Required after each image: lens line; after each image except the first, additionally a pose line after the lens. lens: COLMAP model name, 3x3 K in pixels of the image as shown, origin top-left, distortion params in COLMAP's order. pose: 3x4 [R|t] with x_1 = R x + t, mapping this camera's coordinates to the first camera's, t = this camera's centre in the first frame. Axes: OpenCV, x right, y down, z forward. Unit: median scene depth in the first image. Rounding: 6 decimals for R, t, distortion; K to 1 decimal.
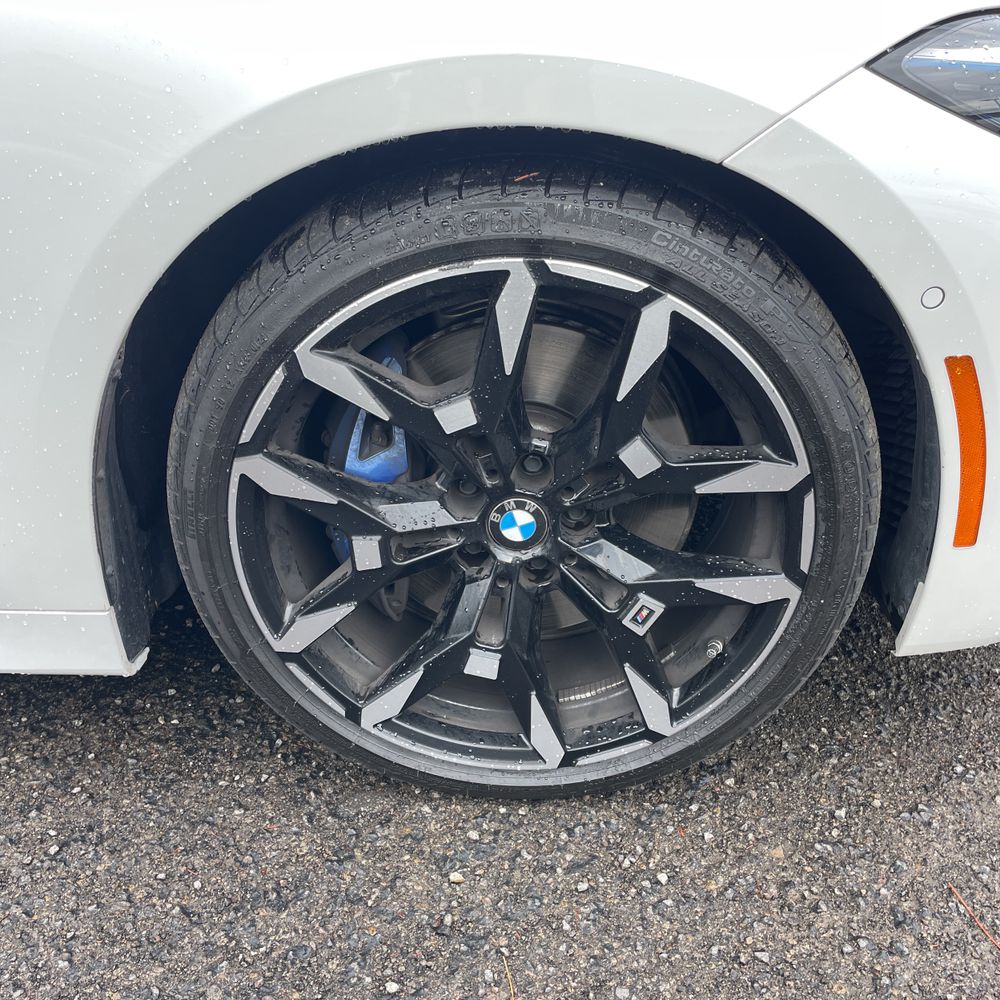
lens RADIAL K [[1007.9, 0, 484.0], [0, 1007.9, 487.9], [0, 0, 1]] dist [0.057701, -0.014284]
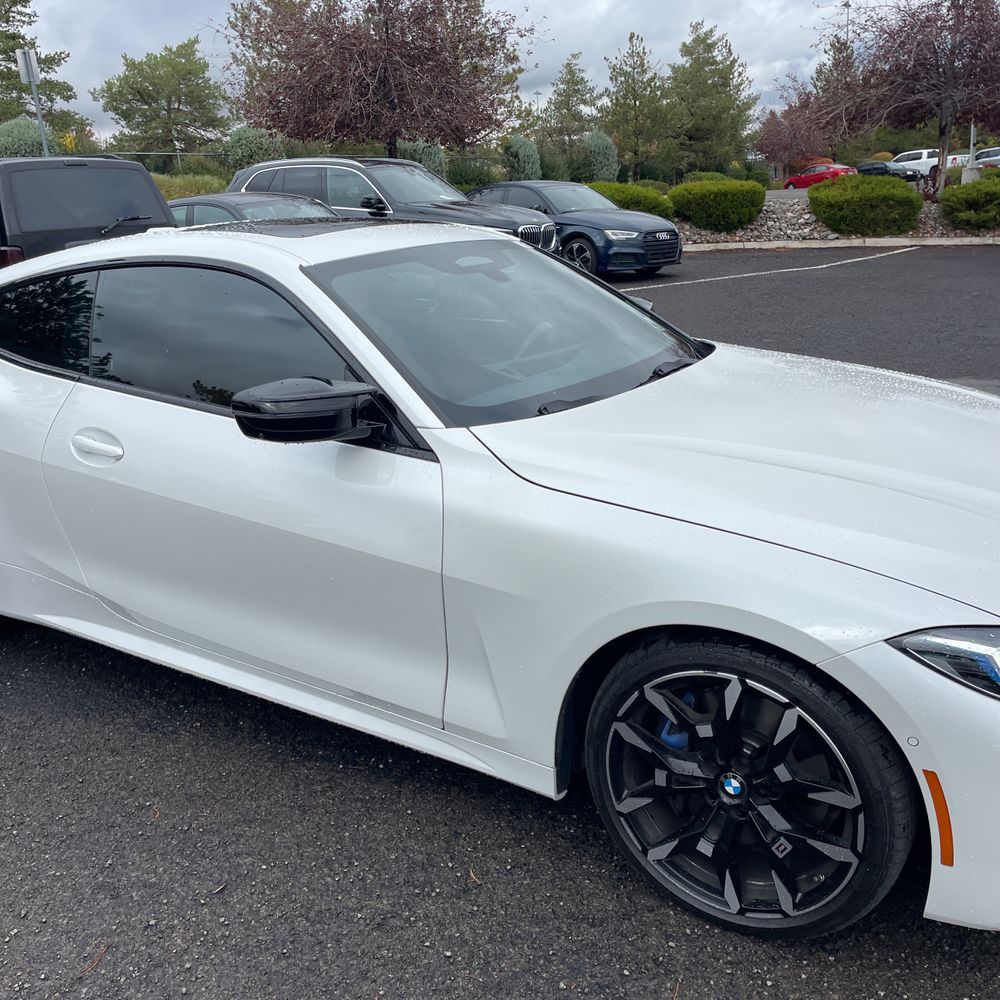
lens RADIAL K [[997.2, 0, 488.5], [0, 997.2, 500.1], [0, 0, 1]] dist [0.080783, -0.105371]
pose [[0.864710, 0.166051, -0.474029, 0.509765], [-0.242142, 0.964674, -0.103786, -0.207026], [0.440050, 0.204528, 0.874371, -1.251135]]
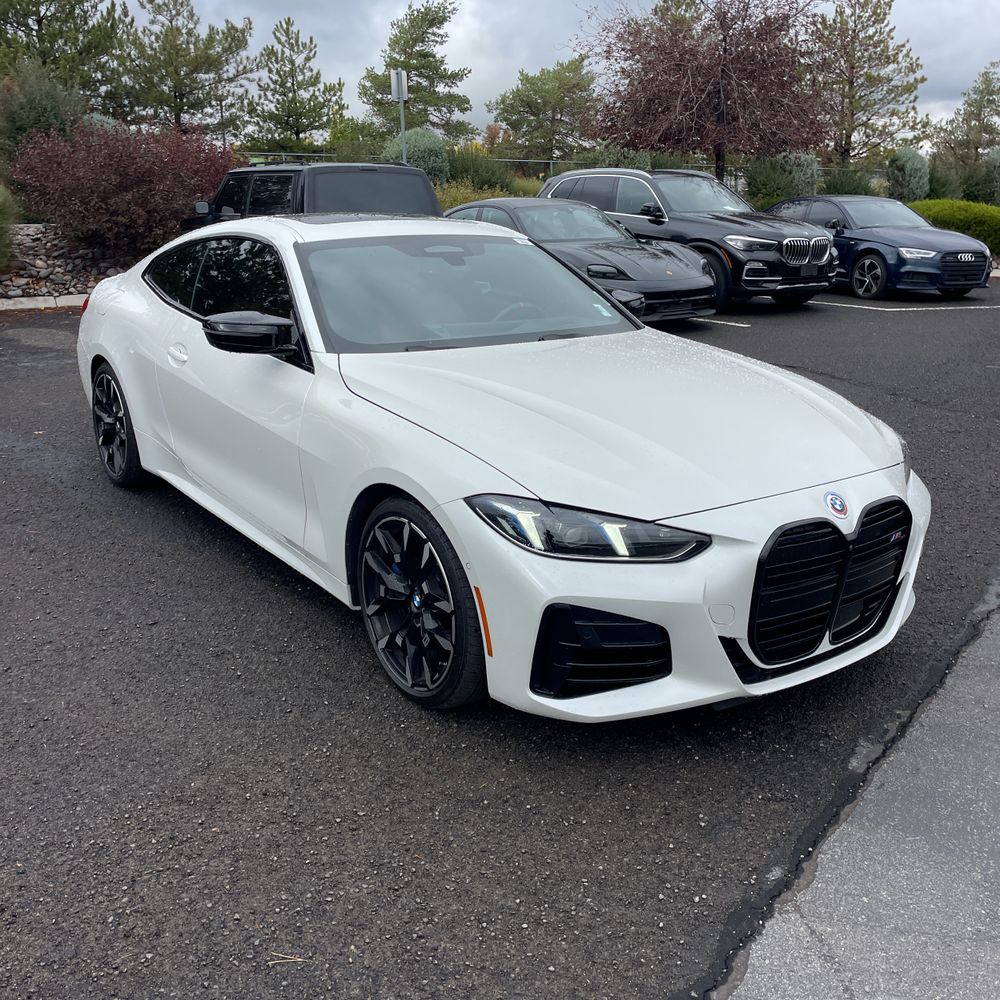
lens RADIAL K [[997.2, 0, 488.5], [0, 997.2, 500.1], [0, 0, 1]] dist [0.080783, -0.105371]
pose [[0.615462, 0.271428, -0.739955, 2.480838], [-0.399762, 0.916611, 0.003724, -0.366585], [0.679262, 0.293514, 0.672646, -1.089182]]
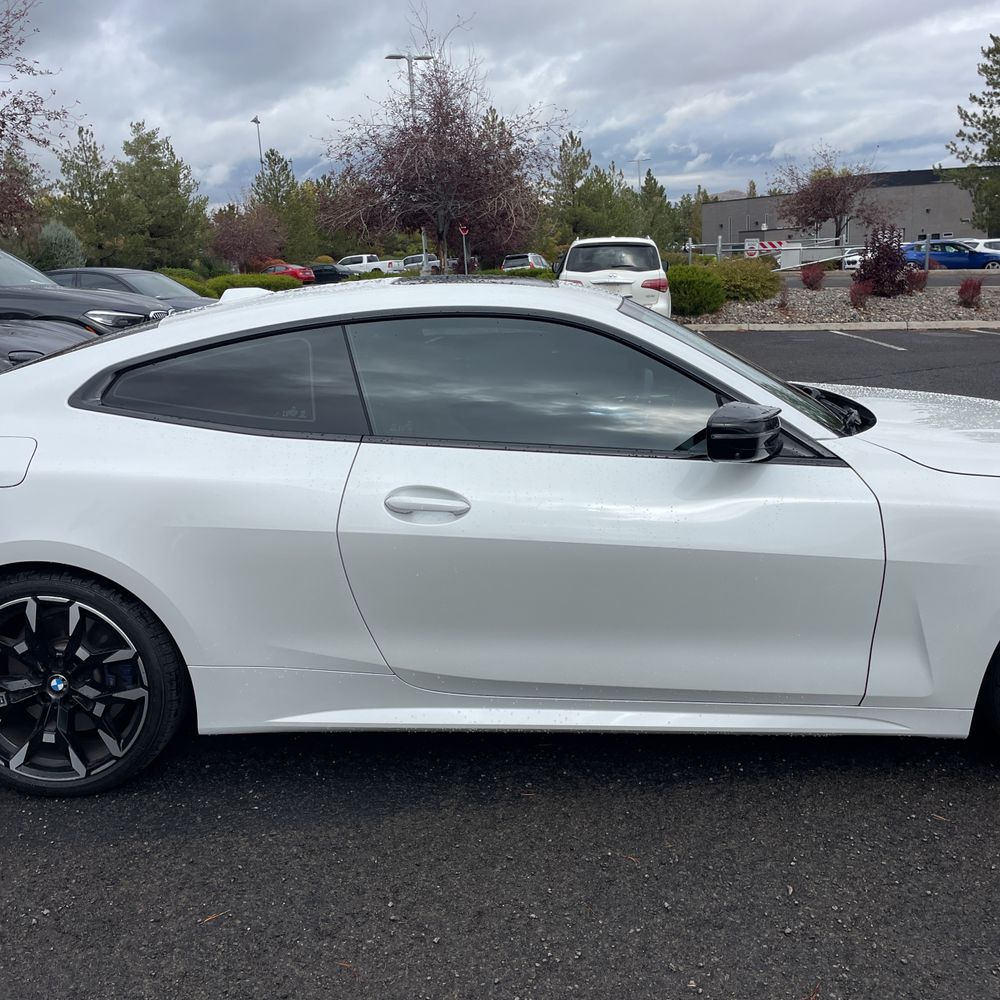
lens RADIAL K [[997.2, 0, 488.5], [0, 997.2, 500.1], [0, 0, 1]] dist [0.080783, -0.105371]
pose [[0.999601, 0.021879, 0.017837, -1.857676], [-0.016449, 0.964975, -0.261827, 0.331983], [-0.022941, 0.261429, 0.964950, -1.874235]]
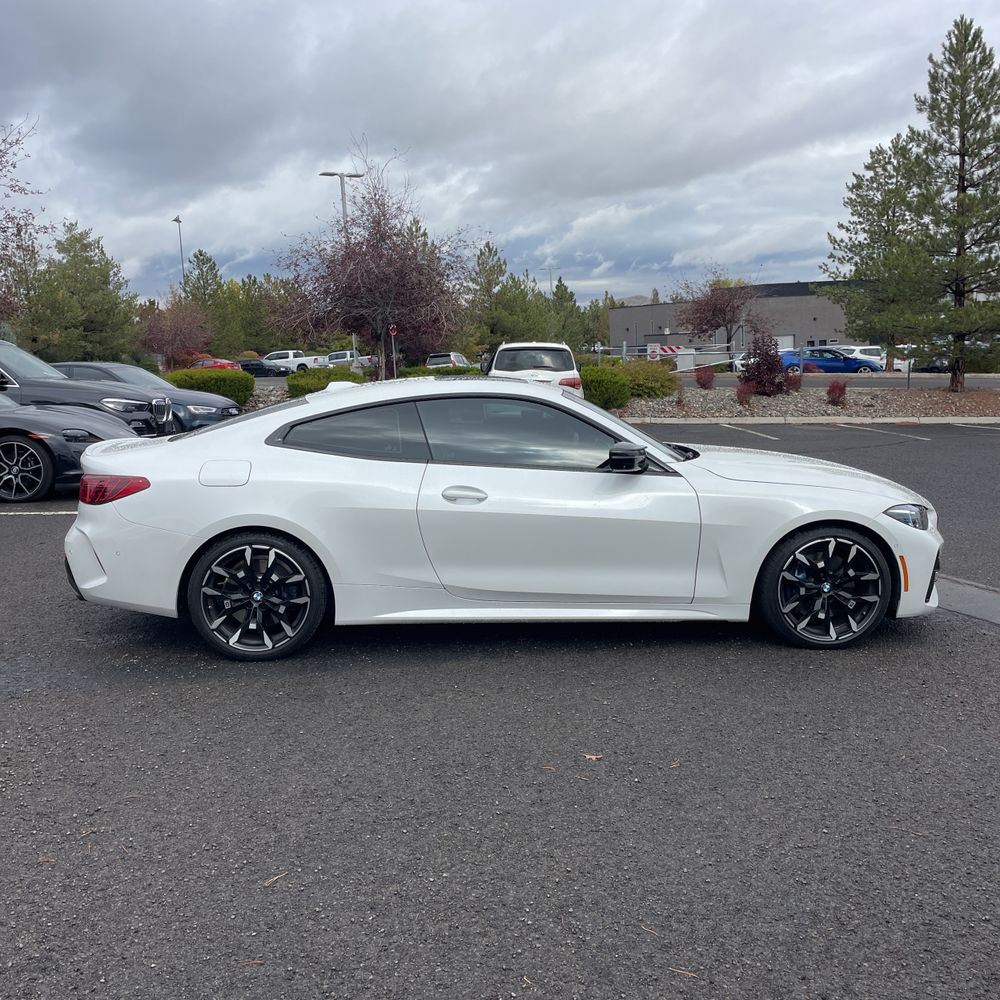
lens RADIAL K [[997.2, 0, 488.5], [0, 997.2, 500.1], [0, 0, 1]] dist [0.080783, -0.105371]
pose [[0.994634, 0.025286, 0.100323, -2.387252], [0.011562, 0.936432, -0.350658, 1.504383], [-0.102813, 0.349936, 0.931115, -4.113009]]
